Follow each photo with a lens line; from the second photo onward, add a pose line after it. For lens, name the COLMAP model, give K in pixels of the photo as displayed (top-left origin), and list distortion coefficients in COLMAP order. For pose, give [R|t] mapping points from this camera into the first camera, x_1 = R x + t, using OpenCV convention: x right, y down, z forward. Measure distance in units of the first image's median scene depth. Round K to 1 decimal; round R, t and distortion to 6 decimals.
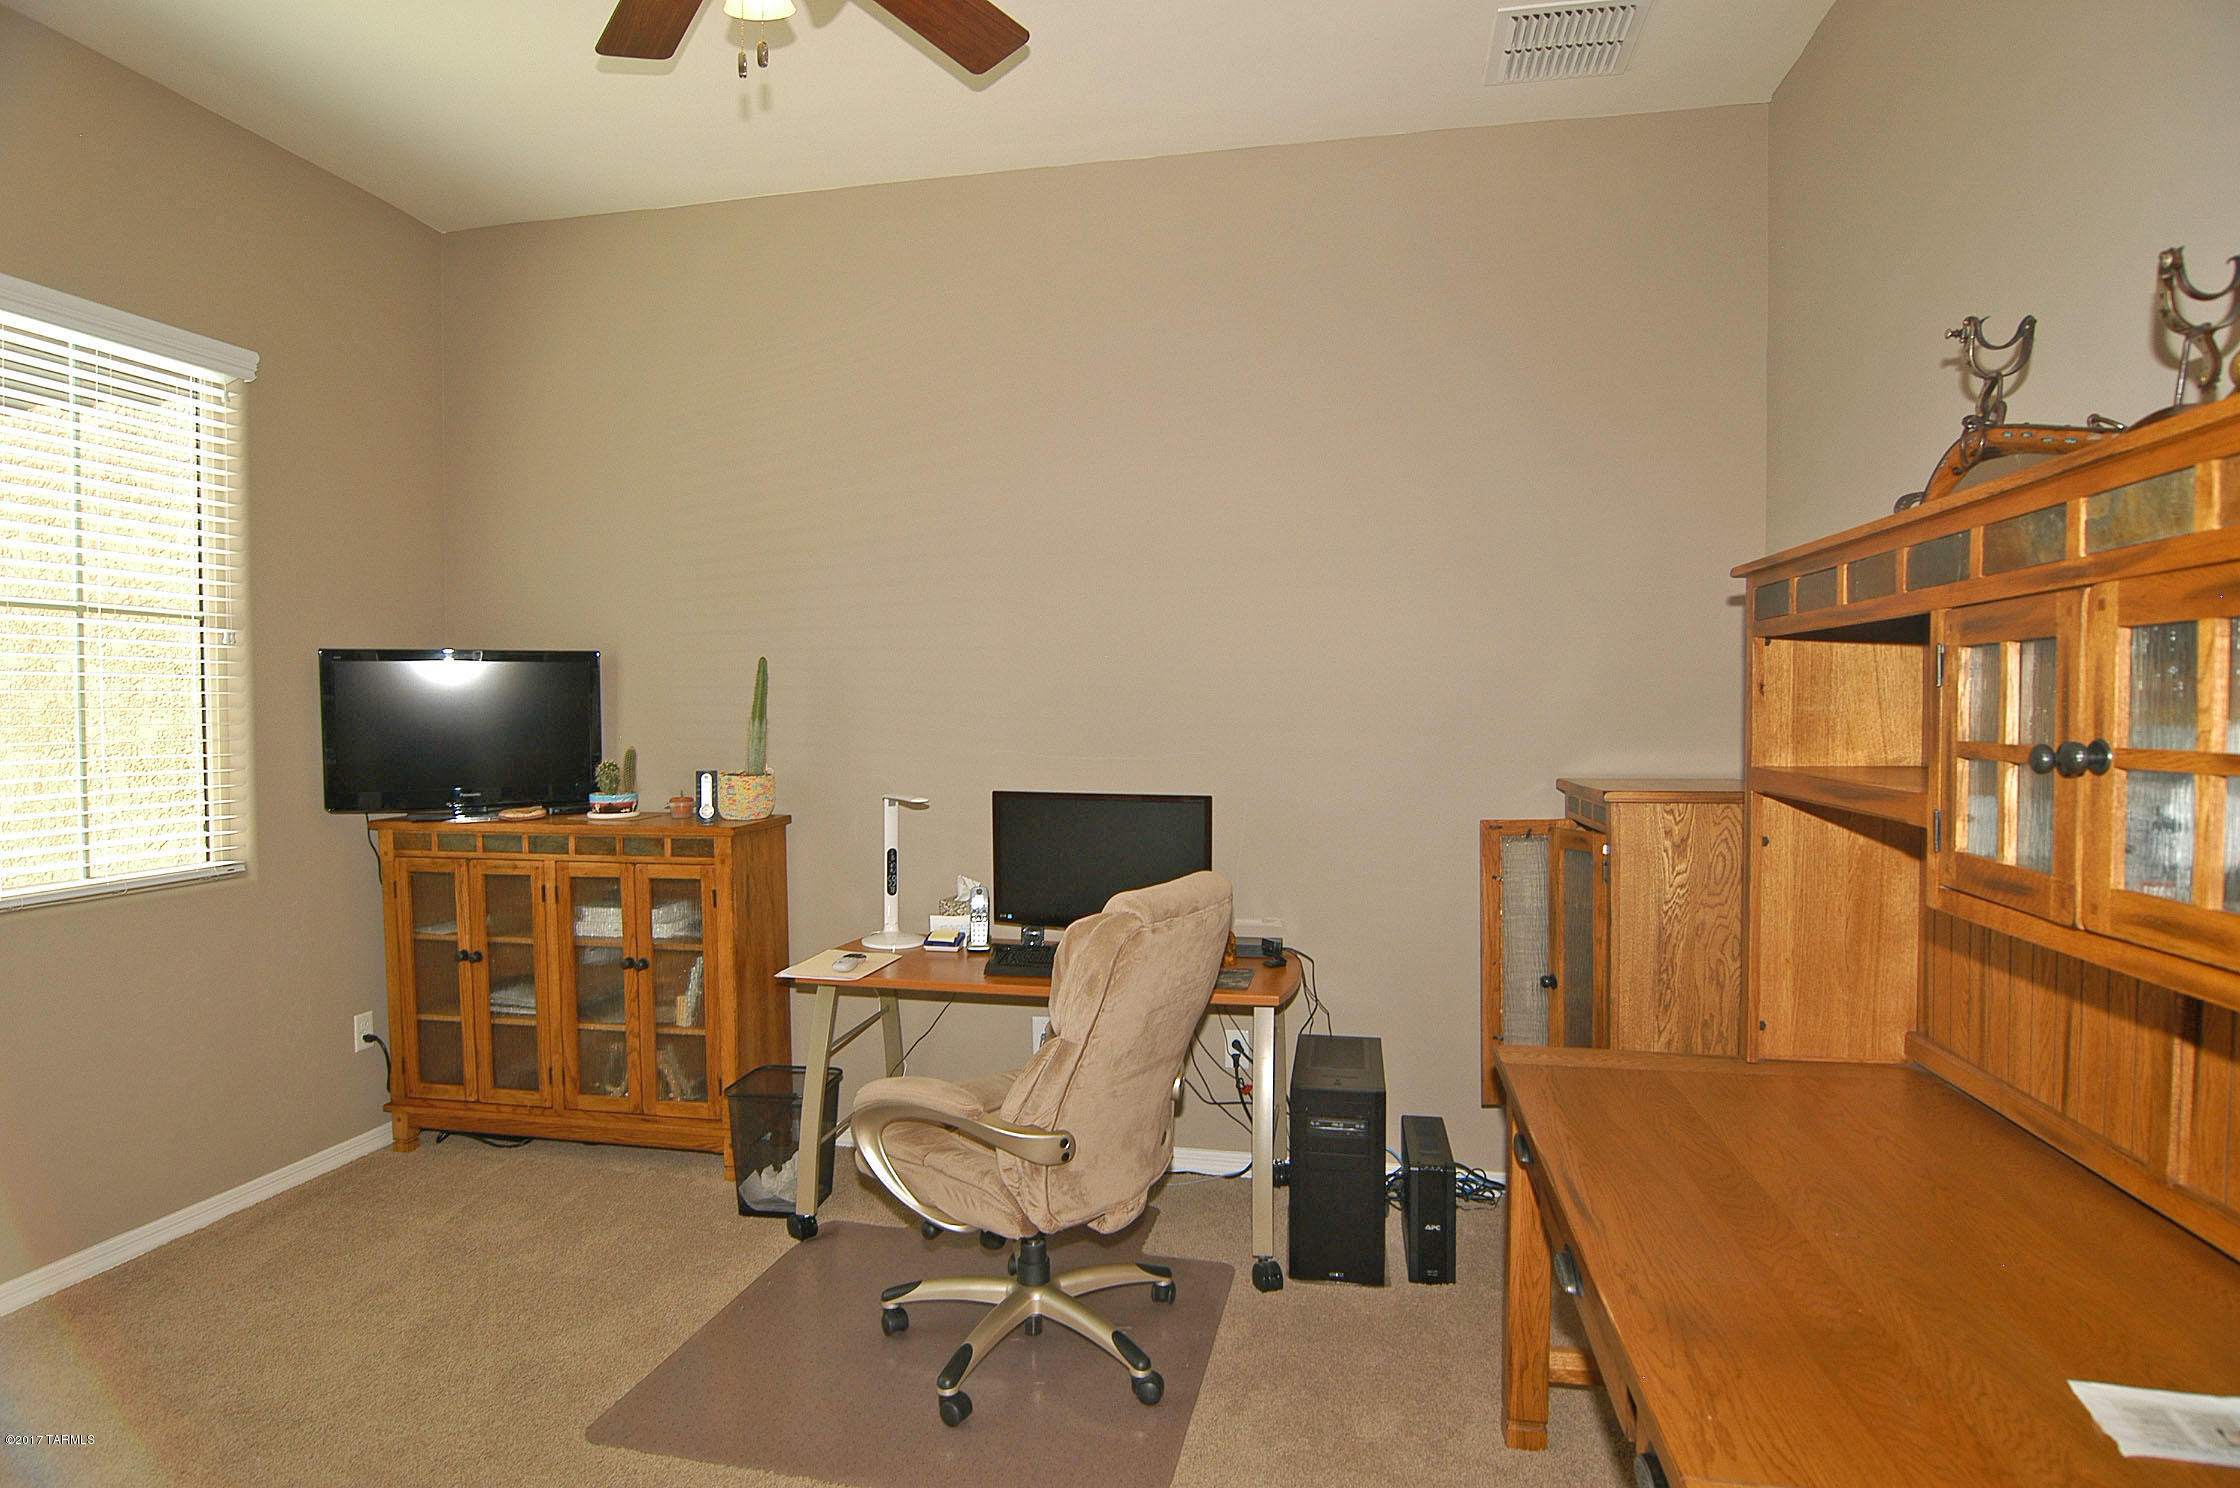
lens RADIAL K [[1208.4, 0, 1125.4], [0, 1208.4, 744.2], [0, 0, 1]] dist [-0.002004, -0.013819]
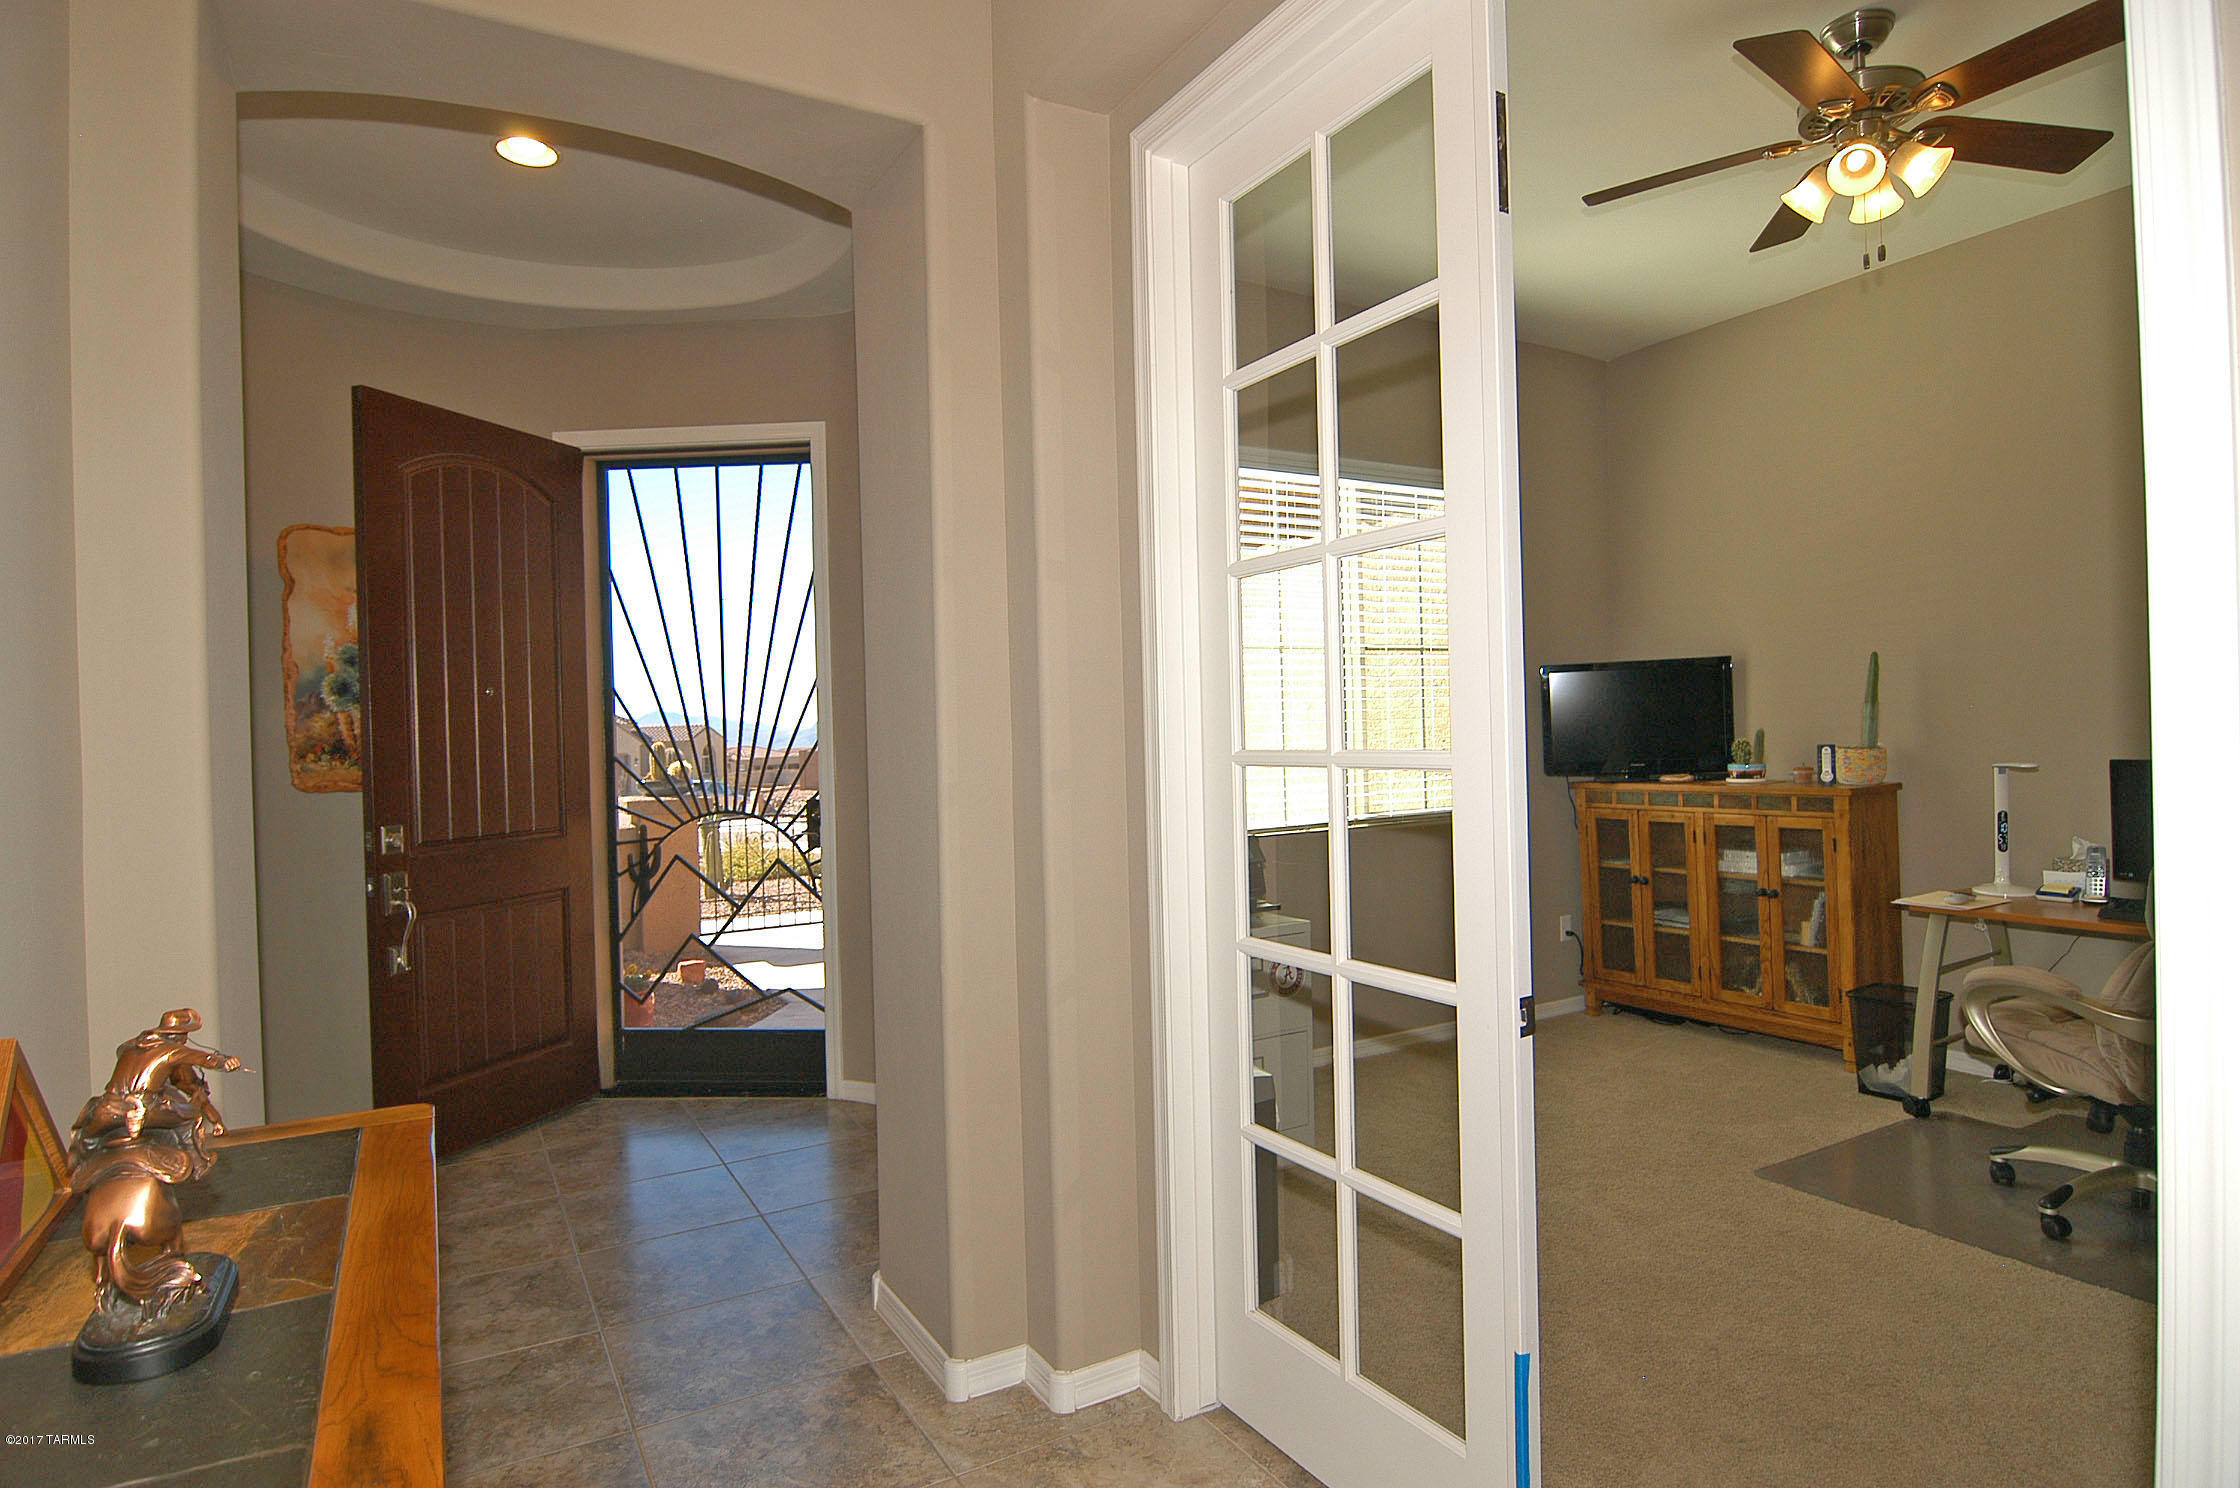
lens RADIAL K [[1208.4, 0, 1125.4], [0, 1208.4, 744.2], [0, 0, 1]] dist [-0.002004, -0.013819]
pose [[0.673234, -0.010764, -0.739351, 0.092166], [0.002582, 0.999922, -0.012207, 0.034865], [0.739425, 0.006309, 0.673209, -0.390019]]
